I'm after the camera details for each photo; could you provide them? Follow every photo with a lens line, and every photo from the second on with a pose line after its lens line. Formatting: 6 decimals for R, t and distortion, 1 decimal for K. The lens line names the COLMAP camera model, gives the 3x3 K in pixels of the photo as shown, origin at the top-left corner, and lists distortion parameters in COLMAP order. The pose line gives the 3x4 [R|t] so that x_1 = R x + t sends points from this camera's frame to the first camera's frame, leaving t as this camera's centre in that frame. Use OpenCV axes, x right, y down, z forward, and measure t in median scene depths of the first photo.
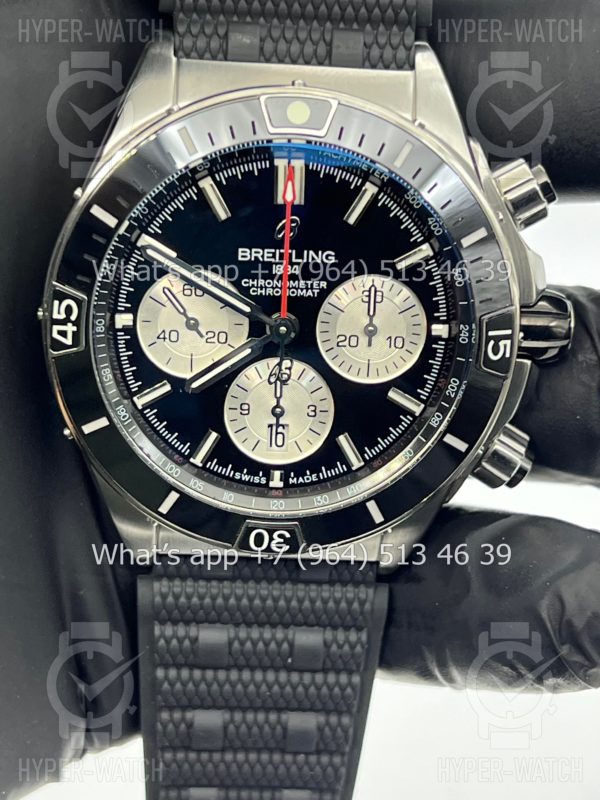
lens RADIAL K [[1895.6, 0, 307.9], [0, 1895.6, 391.5], [0, 0, 1]] dist [0.192746, 0.000000]
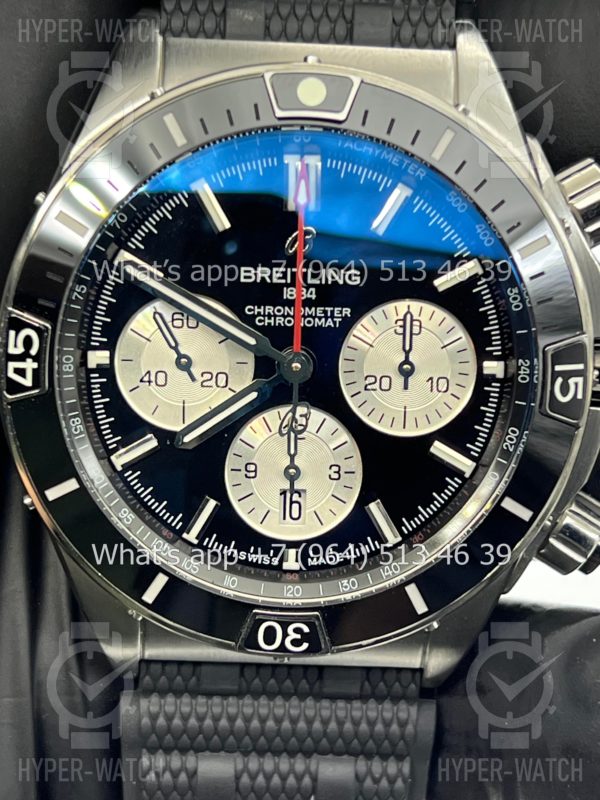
lens RADIAL K [[1895.6, 0, 312.0], [0, 1895.6, 395.8], [0, 0, 1]] dist [0.192746, 0.000000]
pose [[0.999674, -0.013408, -0.021717, 0.010425], [0.010823, 0.993299, -0.115065, 0.070932], [0.023115, 0.114792, 0.993121, 0.205169]]
